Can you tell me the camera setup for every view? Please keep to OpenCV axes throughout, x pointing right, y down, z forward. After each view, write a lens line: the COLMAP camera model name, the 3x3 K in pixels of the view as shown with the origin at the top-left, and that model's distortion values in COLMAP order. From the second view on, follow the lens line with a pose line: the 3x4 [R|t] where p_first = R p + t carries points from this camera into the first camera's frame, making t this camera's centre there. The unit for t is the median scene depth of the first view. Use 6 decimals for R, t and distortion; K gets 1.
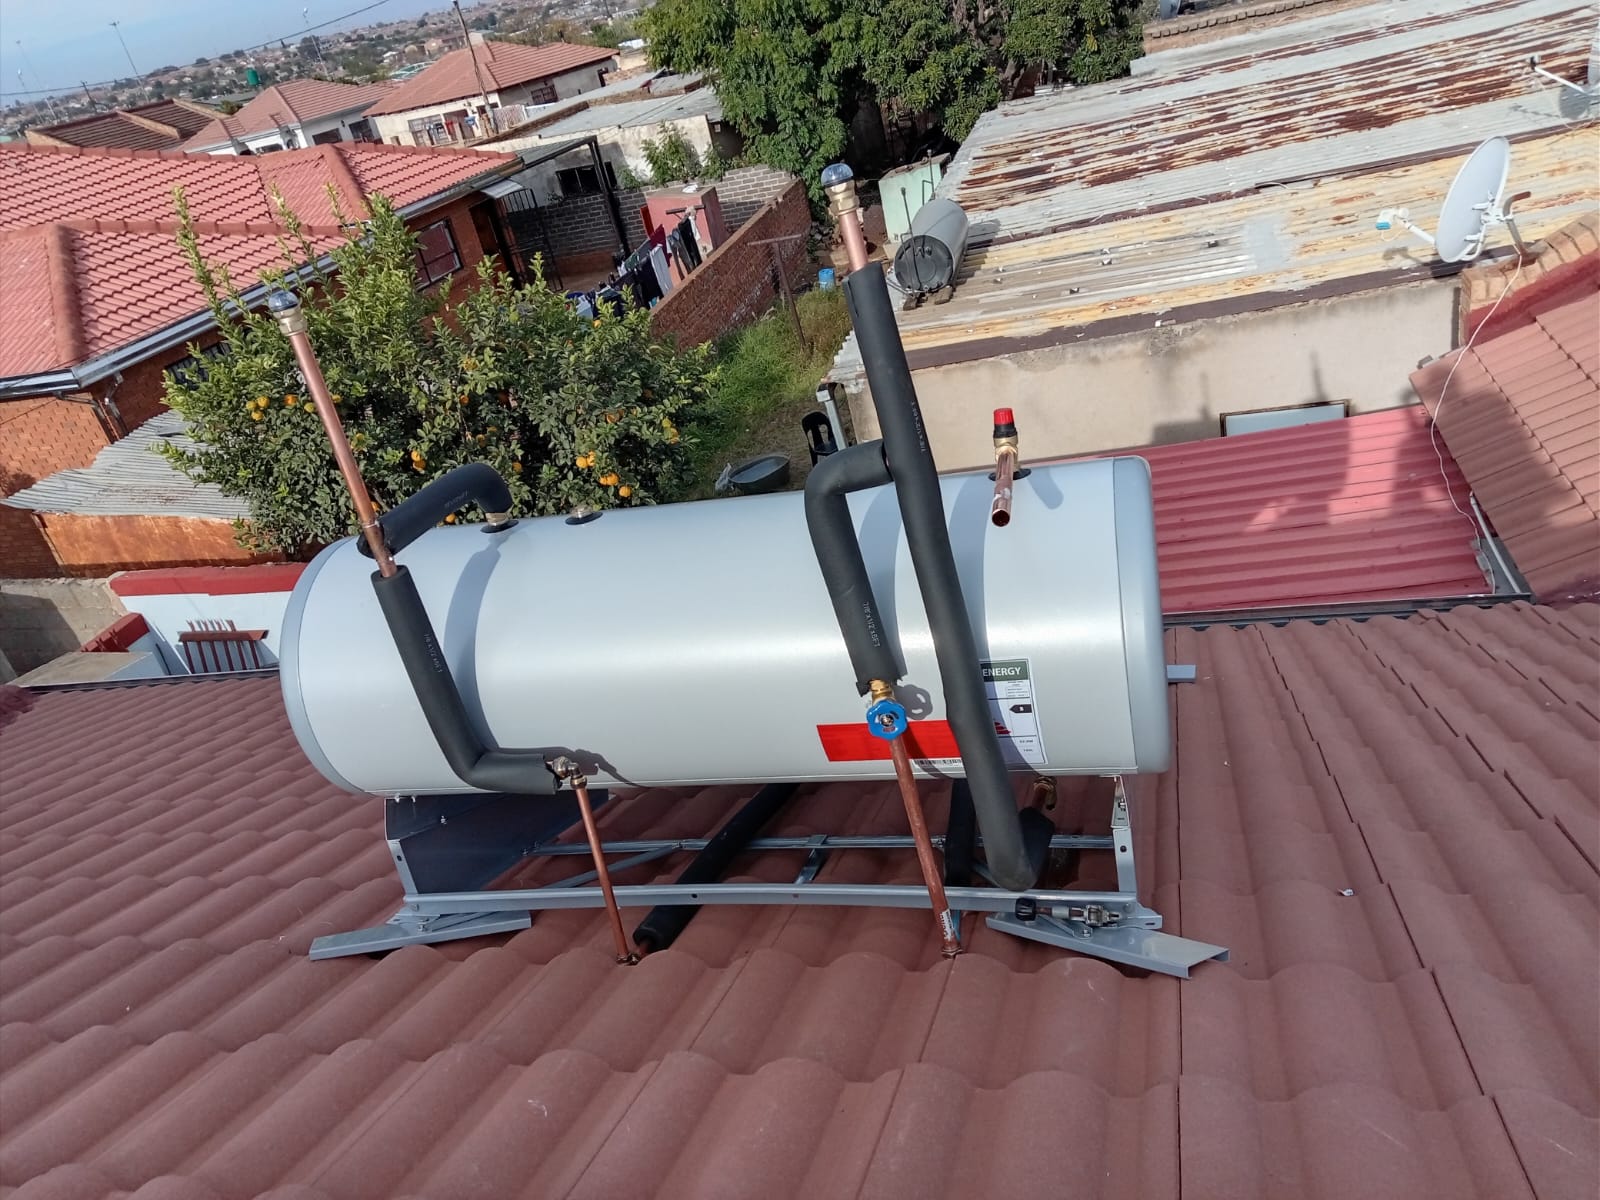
lens RADIAL K [[1191.9, 0, 802.1], [0, 1191.9, 626.5], [0, 0, 1]] dist [0.071166, -0.112883]
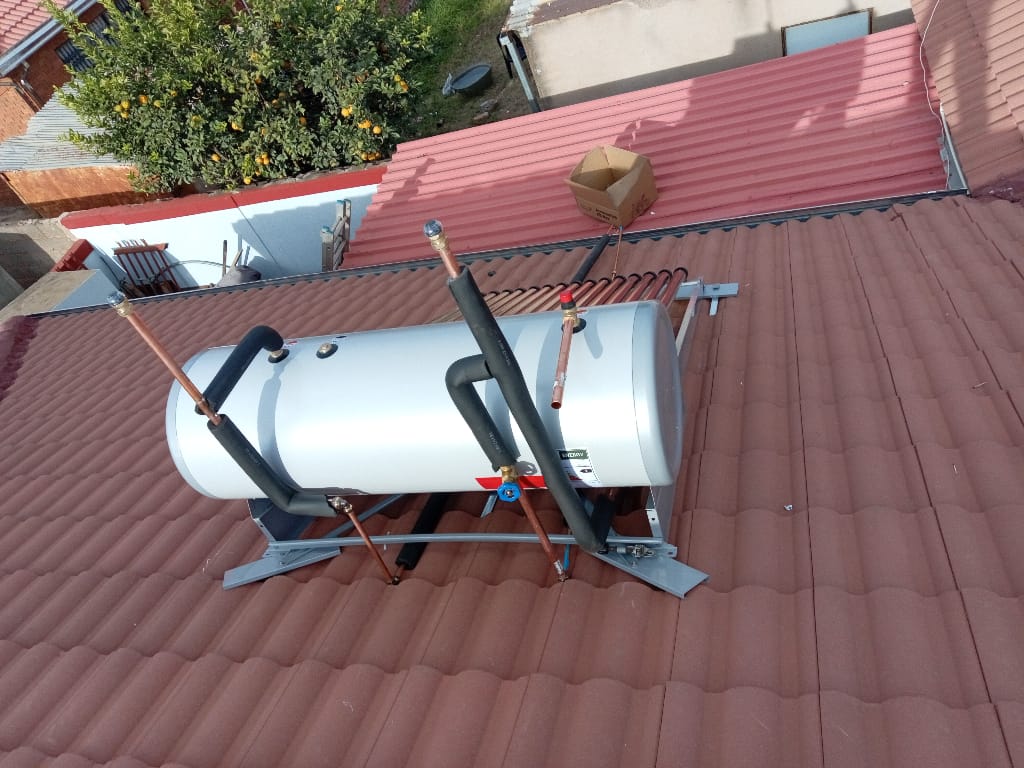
lens RADIAL K [[764.9, 0, 512.0], [0, 764.9, 384.0], [0, 0, 1]] dist [0.037663, -0.029719]
pose [[0.994654, -0.093627, -0.043567, 0.033062], [0.102560, 0.944902, 0.310872, -0.100275], [0.012060, -0.313678, 0.949453, -0.006926]]
